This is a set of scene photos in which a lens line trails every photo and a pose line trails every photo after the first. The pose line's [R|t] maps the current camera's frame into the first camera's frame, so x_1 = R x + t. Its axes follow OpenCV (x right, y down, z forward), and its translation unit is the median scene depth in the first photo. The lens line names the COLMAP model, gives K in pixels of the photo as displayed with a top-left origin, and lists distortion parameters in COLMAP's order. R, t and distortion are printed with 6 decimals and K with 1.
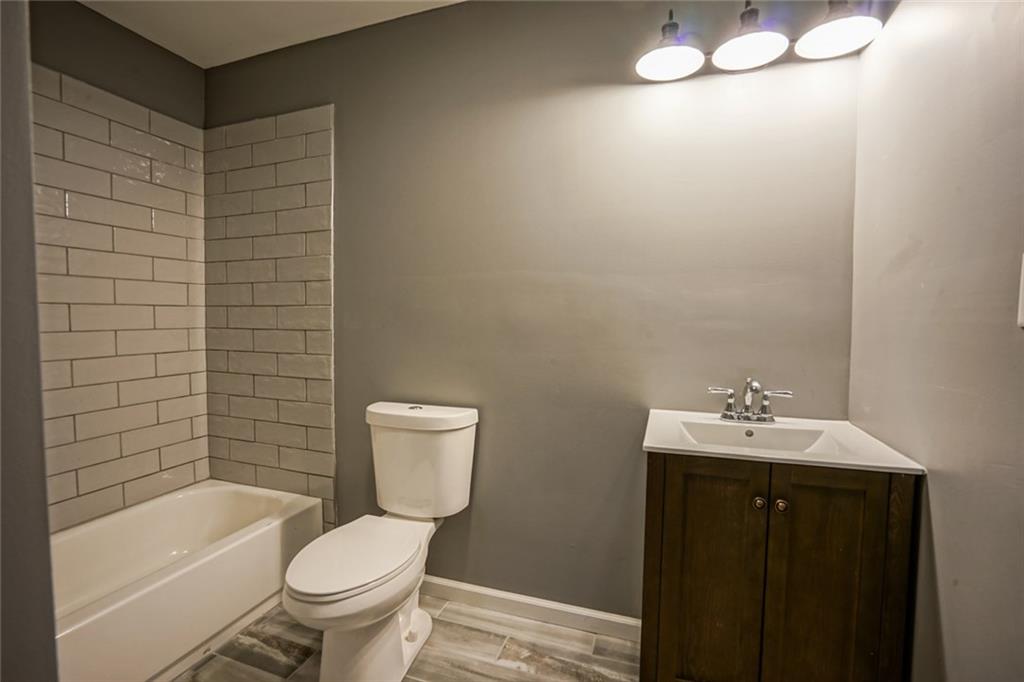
lens RADIAL K [[468.7, 0, 508.7], [0, 468.7, 341.2], [0, 0, 1]] dist [-0.055659, 0.019509]
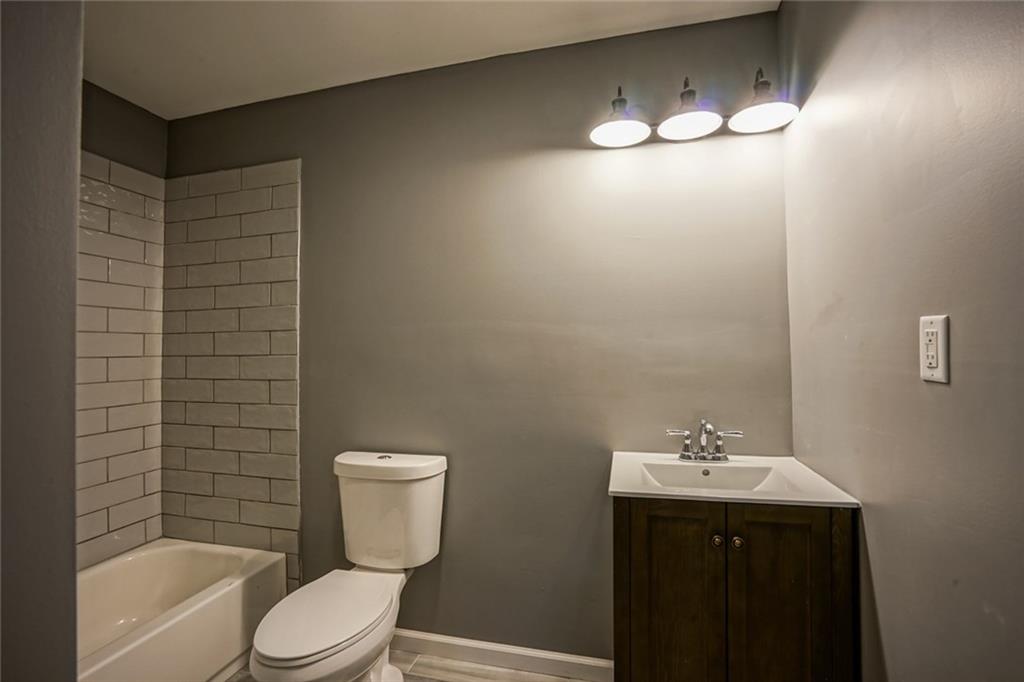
lens RADIAL K [[468.7, 0, 508.7], [0, 468.7, 341.2], [0, 0, 1]] dist [-0.055659, 0.019509]
pose [[0.996144, -0.016613, 0.086143, -0.015301], [0.022868, 0.997133, -0.072135, -0.028027], [-0.084697, 0.073827, 0.993668, -0.035922]]
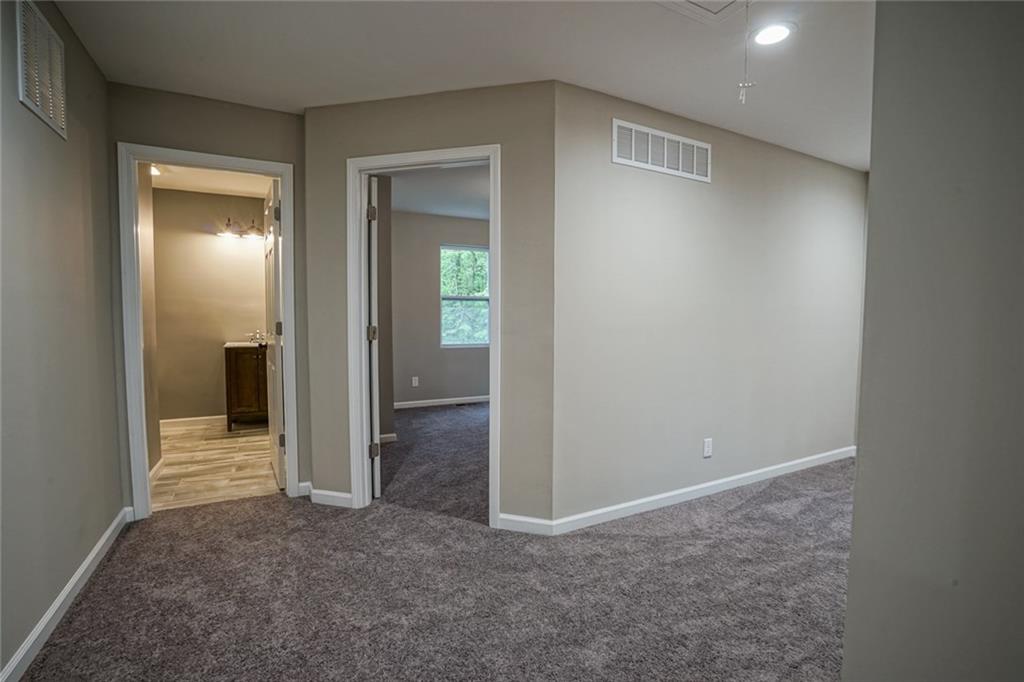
lens RADIAL K [[468.7, 0, 508.7], [0, 468.7, 341.2], [0, 0, 1]] dist [-0.055659, 0.019509]
pose [[0.688729, -0.042157, 0.723792, -0.536692], [0.038121, 0.999033, 0.021915, 0.123532], [-0.724016, 0.012498, 0.689670, -2.137330]]
